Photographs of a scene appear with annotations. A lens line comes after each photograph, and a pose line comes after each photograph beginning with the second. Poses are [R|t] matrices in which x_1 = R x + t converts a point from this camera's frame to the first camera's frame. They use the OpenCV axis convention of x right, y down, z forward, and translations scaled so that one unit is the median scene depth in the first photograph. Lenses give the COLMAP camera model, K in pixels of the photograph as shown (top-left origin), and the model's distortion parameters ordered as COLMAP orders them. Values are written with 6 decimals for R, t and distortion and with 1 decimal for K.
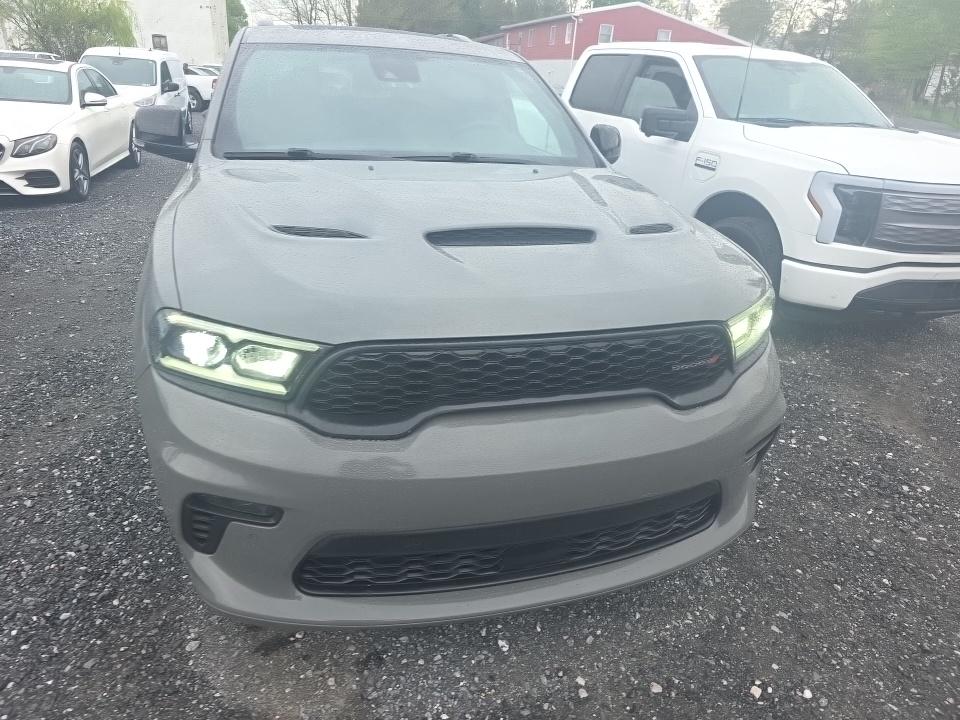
lens RADIAL K [[661.9, 0, 480.0], [0, 661.9, 360.0], [0, 0, 1]] dist [0.047948, -0.042646]
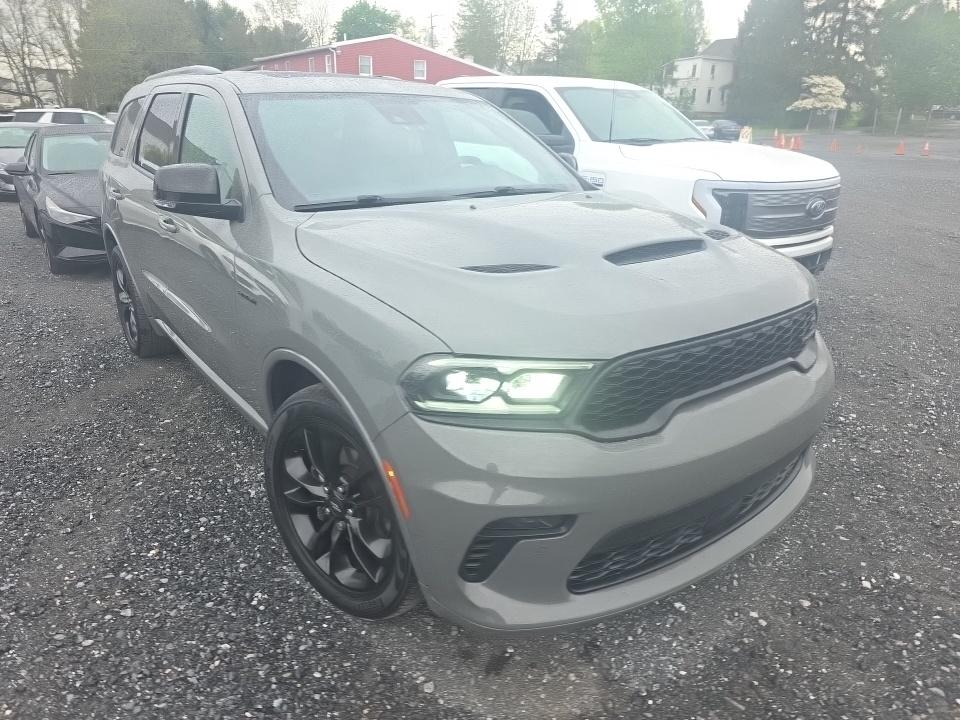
lens RADIAL K [[661.9, 0, 480.0], [0, 661.9, 360.0], [0, 0, 1]] dist [0.047948, -0.042646]
pose [[0.937432, -0.159784, 0.309337, -0.573039], [0.170702, 0.985287, -0.008368, -0.037001], [-0.303449, 0.060648, 0.950916, -0.010601]]
